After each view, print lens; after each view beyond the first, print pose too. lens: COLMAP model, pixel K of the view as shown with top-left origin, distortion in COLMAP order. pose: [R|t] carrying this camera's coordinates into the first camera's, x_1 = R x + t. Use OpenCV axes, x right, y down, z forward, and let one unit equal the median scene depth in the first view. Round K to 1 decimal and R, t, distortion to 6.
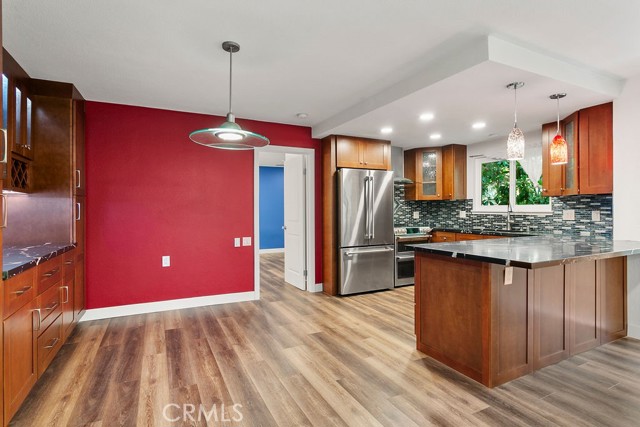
lens RADIAL K [[329.1, 0, 320.0], [0, 329.1, 213.5], [0, 0, 1]] dist [-0.001384, 0.000305]
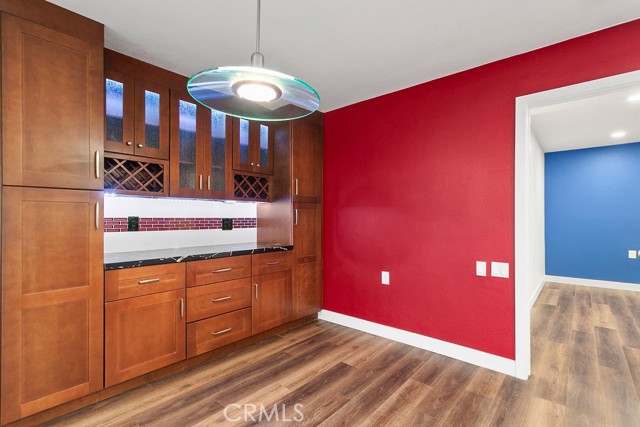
lens RADIAL K [[302.4, 0, 315.0], [0, 302.4, 217.8], [0, 0, 1]] dist [0.000572, 0.000146]
pose [[0.364622, 0.004055, -0.931147, 0.158572], [-0.011977, 0.999928, -0.000335, -0.002840], [0.931078, 0.011275, 0.364645, 0.507217]]
